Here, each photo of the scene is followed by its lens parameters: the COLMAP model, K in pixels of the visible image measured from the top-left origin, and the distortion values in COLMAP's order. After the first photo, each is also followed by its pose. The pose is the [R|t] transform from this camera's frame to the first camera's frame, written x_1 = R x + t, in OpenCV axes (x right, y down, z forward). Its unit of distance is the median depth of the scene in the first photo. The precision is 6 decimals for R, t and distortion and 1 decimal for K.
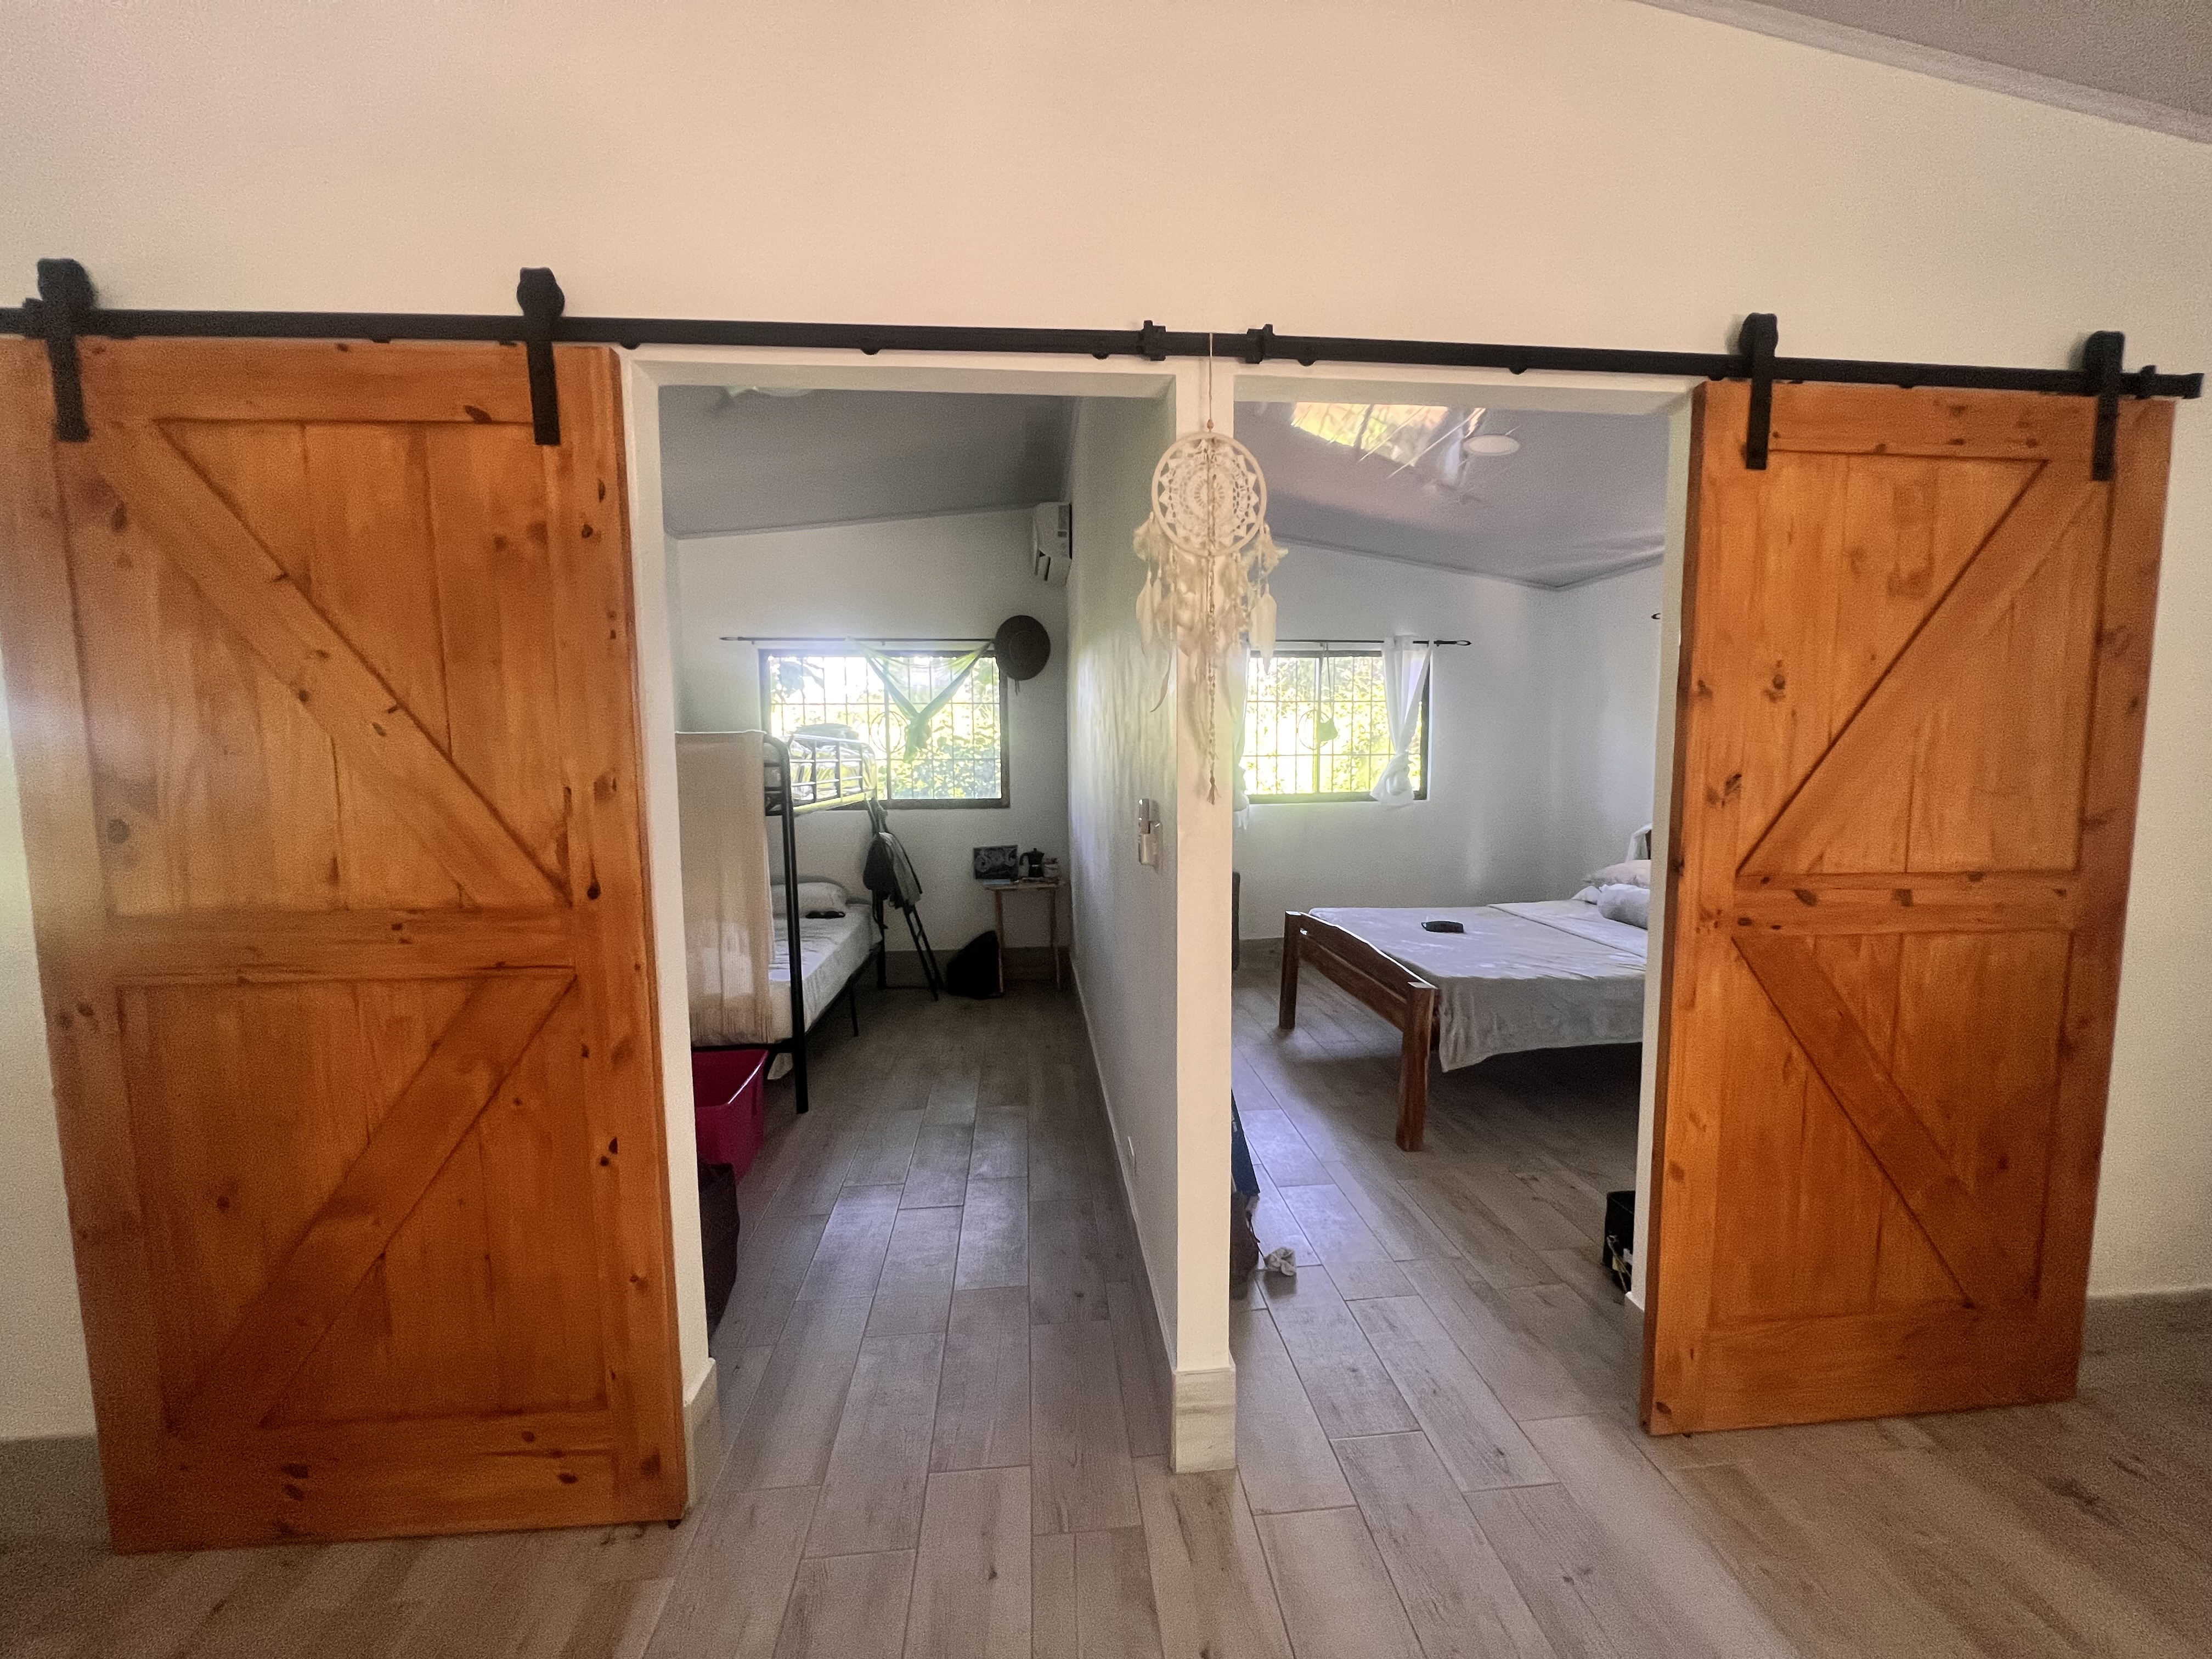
lens RADIAL K [[886.1, 0, 1110.9], [0, 886.1, 835.0], [0, 0, 1]] dist [0.000135, 0.000045]
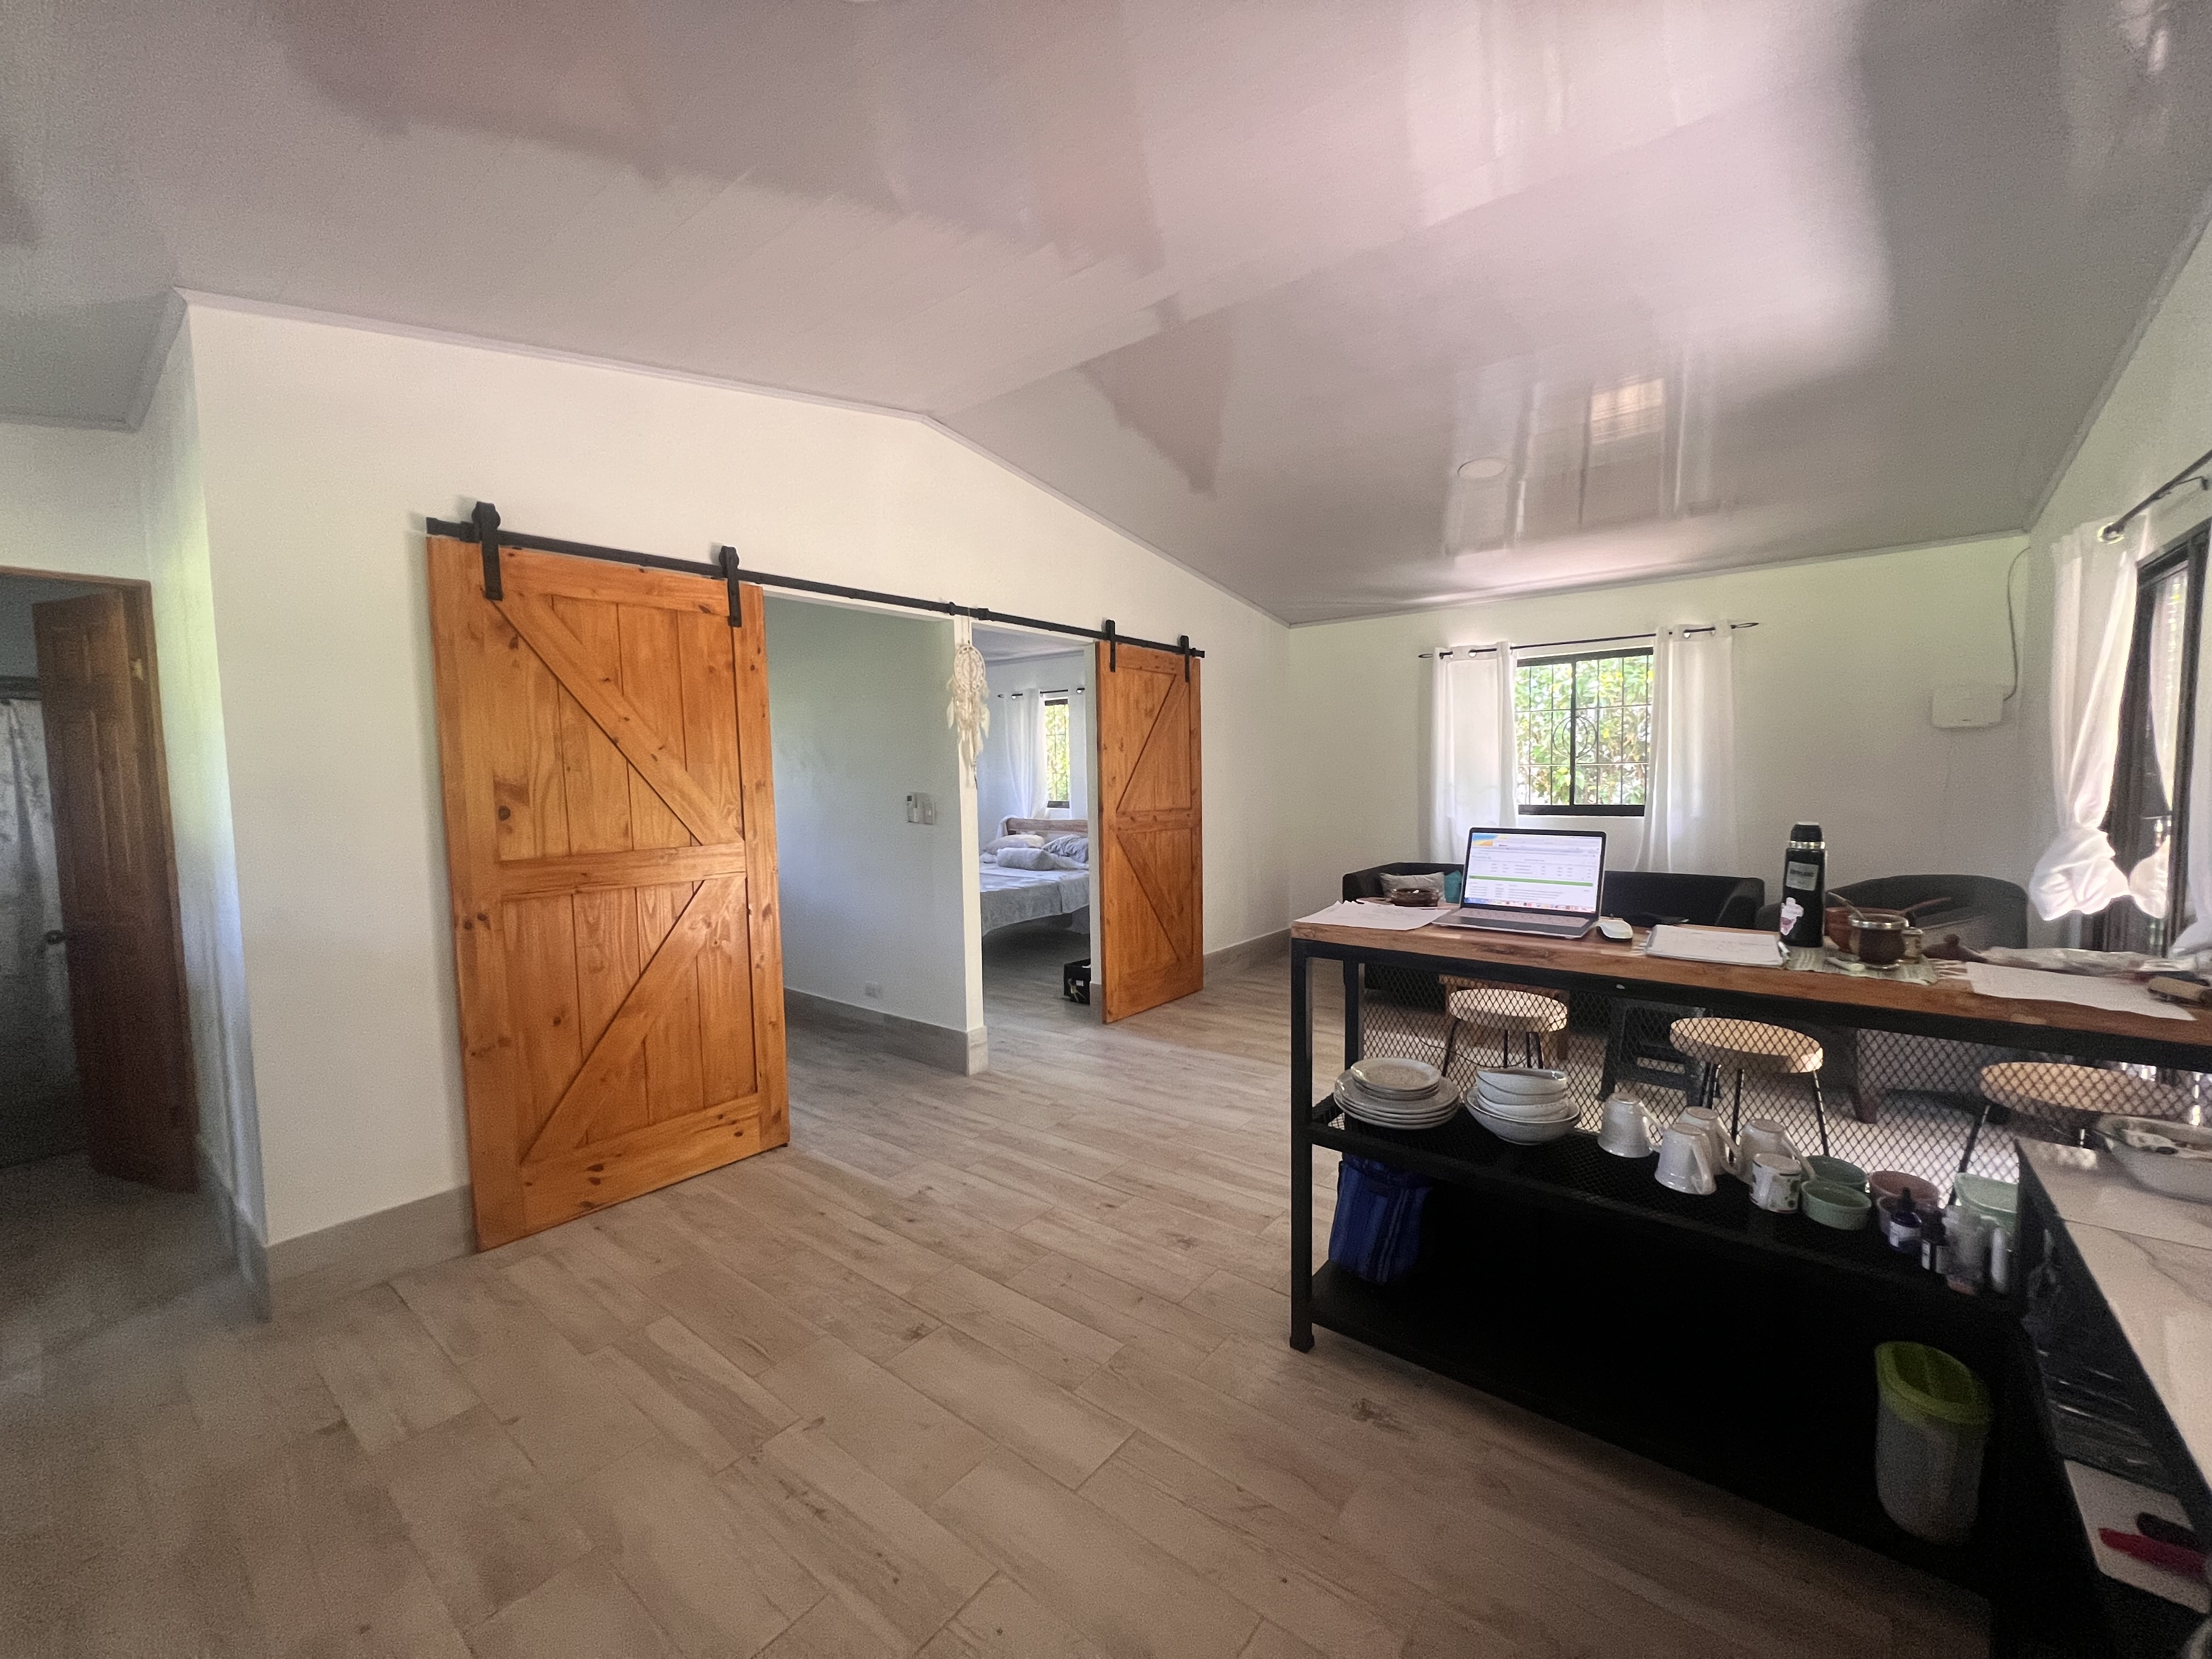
lens RADIAL K [[886.1, 0, 1110.9], [0, 886.1, 835.0], [0, 0, 1]] dist [0.000135, 0.000045]
pose [[0.697074, -0.054432, 0.714930, -1.373148], [0.078744, 0.996895, -0.000878, 0.121846], [-0.712662, 0.056908, 0.699195, -0.989982]]
